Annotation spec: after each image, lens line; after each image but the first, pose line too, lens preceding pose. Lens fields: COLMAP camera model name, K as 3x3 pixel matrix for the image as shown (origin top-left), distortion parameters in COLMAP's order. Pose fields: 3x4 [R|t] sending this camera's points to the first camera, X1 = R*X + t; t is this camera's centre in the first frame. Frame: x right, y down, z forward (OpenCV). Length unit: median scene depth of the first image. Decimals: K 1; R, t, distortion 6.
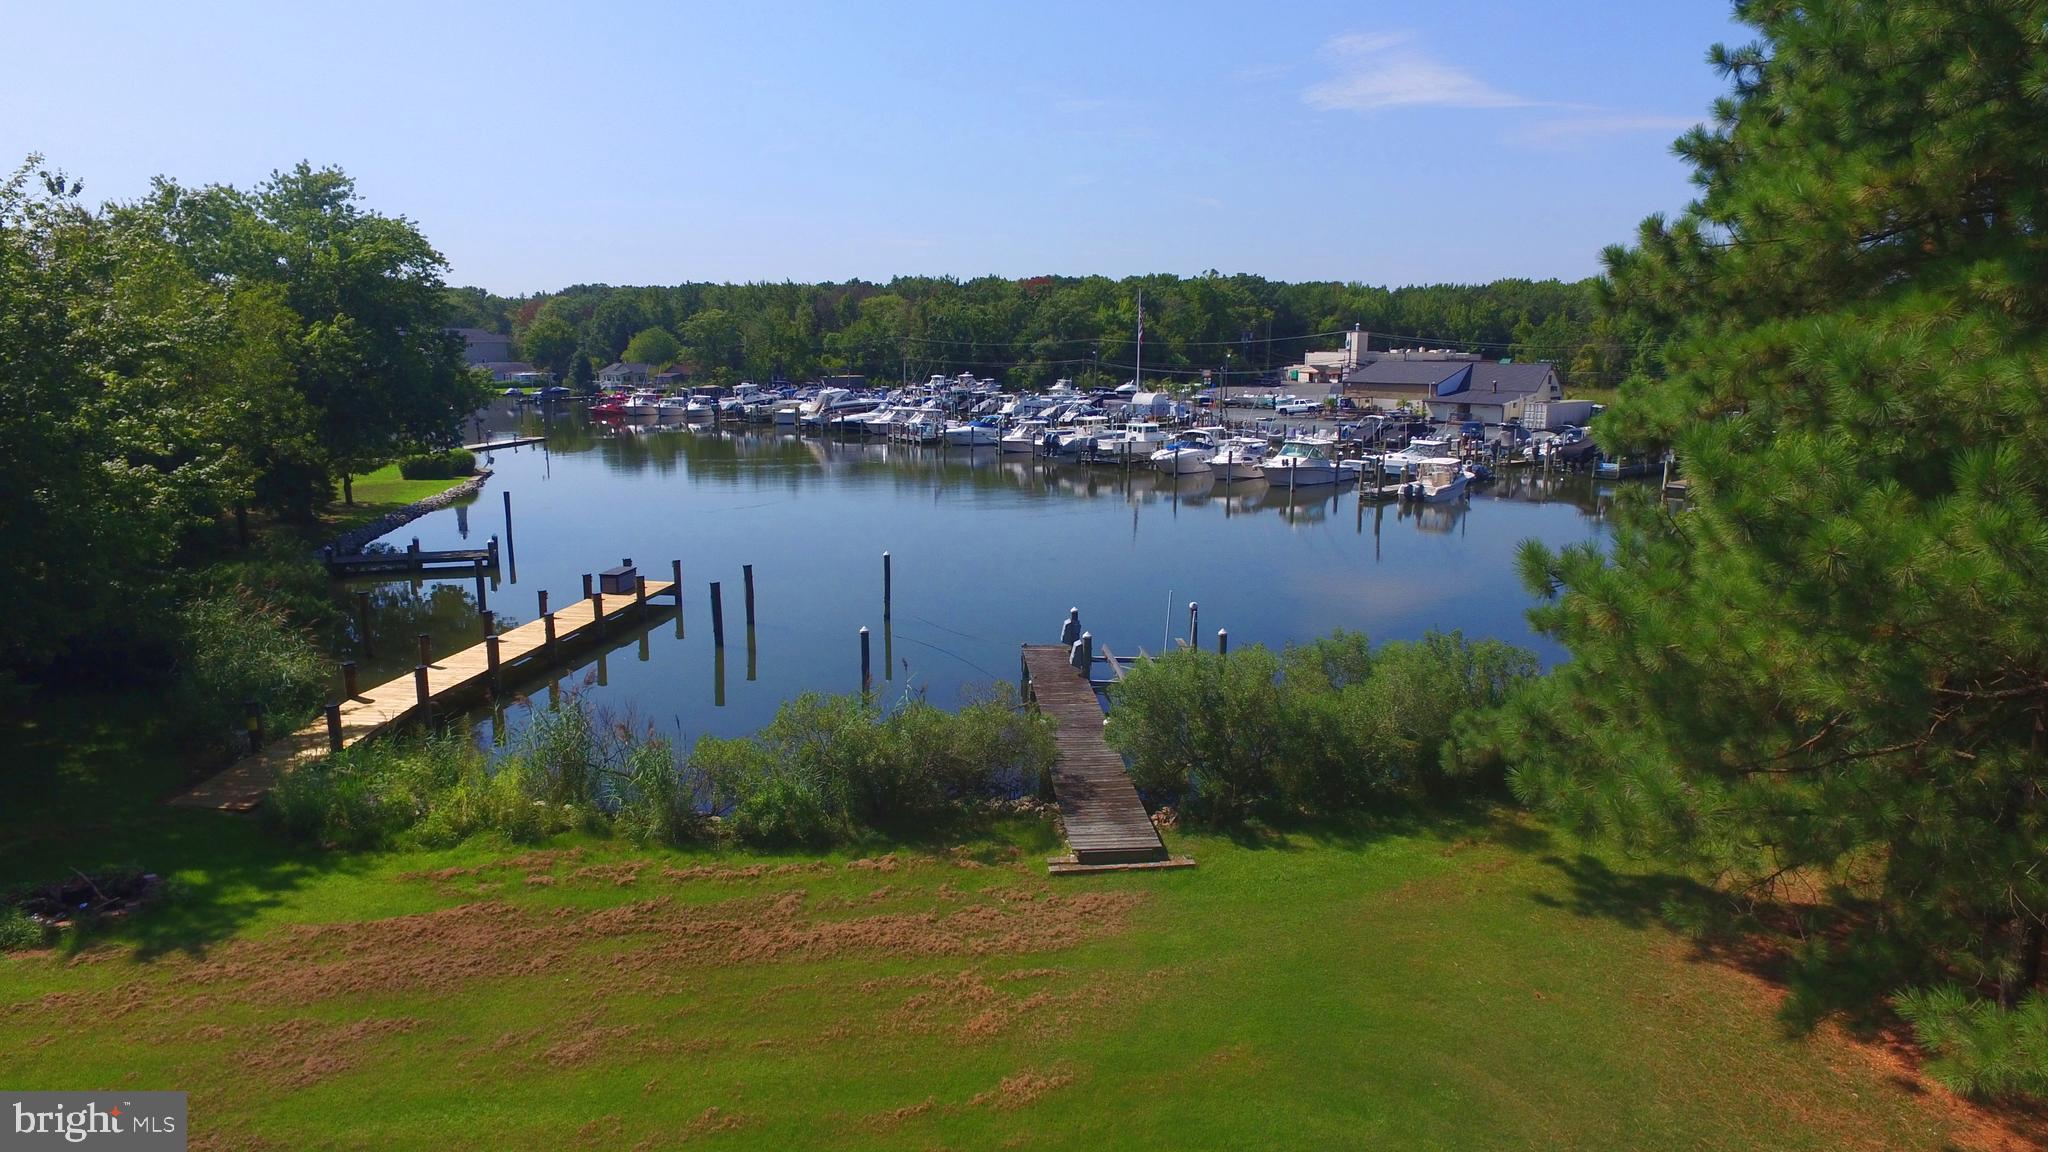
lens RADIAL K [[1187.9, 0, 1027.8], [0, 1187.9, 571.8], [0, 0, 1]] dist [-0.011148, 0.014918]
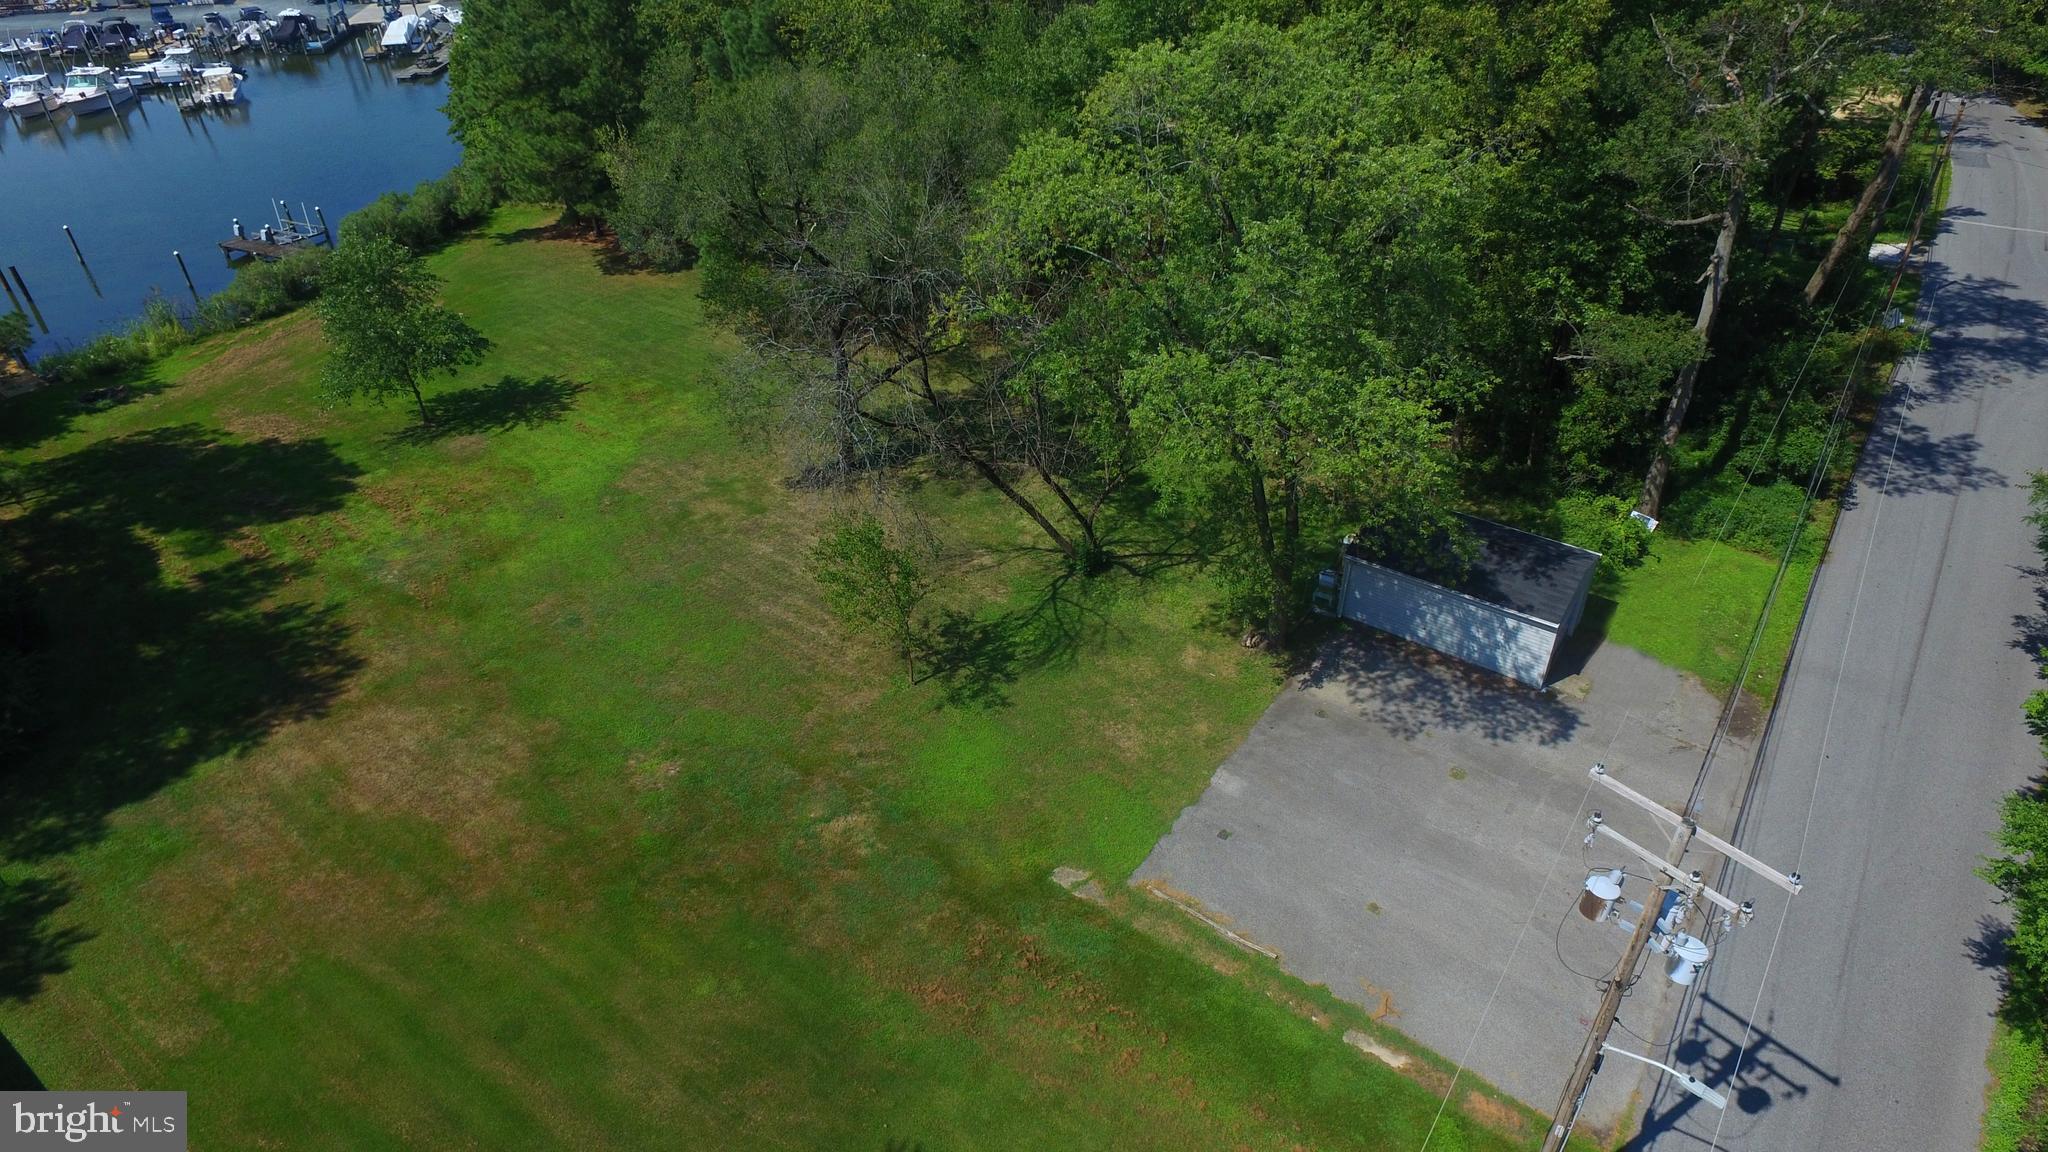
lens RADIAL K [[1187.9, 0, 1027.8], [0, 1187.9, 571.8], [0, 0, 1]] dist [-0.011148, 0.014918]
pose [[0.491074, -0.508643, 0.707197, -0.306928], [0.187551, 0.854523, 0.484371, -0.054373], [-0.850688, -0.105227, 0.515031, -0.393746]]
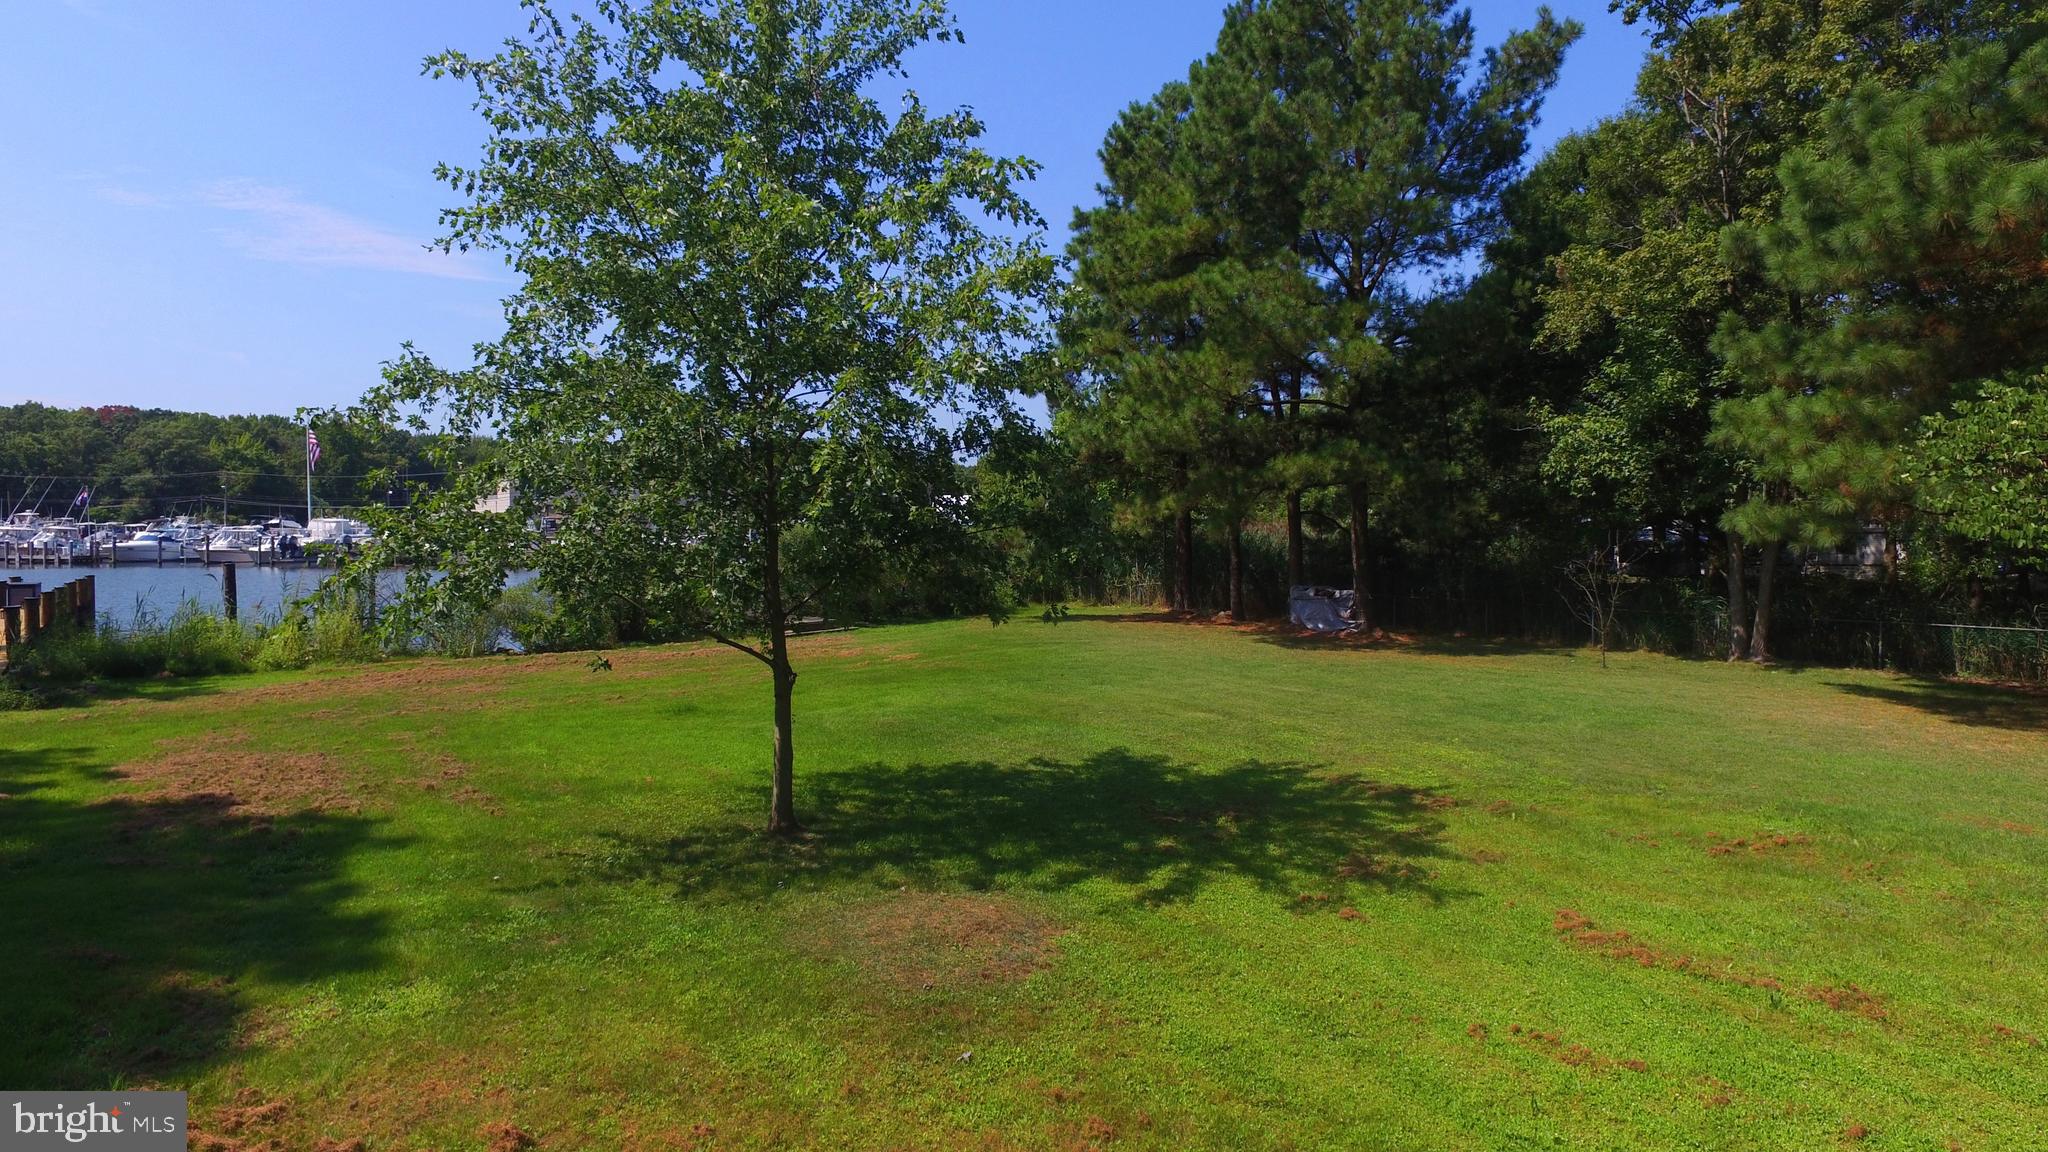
lens RADIAL K [[1187.9, 0, 1027.8], [0, 1187.9, 571.8], [0, 0, 1]] dist [-0.011148, 0.014918]
pose [[0.748784, -0.031900, 0.662046, -0.126530], [0.126601, 0.987335, -0.095615, 0.059933], [-0.650611, 0.155410, 0.743339, -0.061594]]
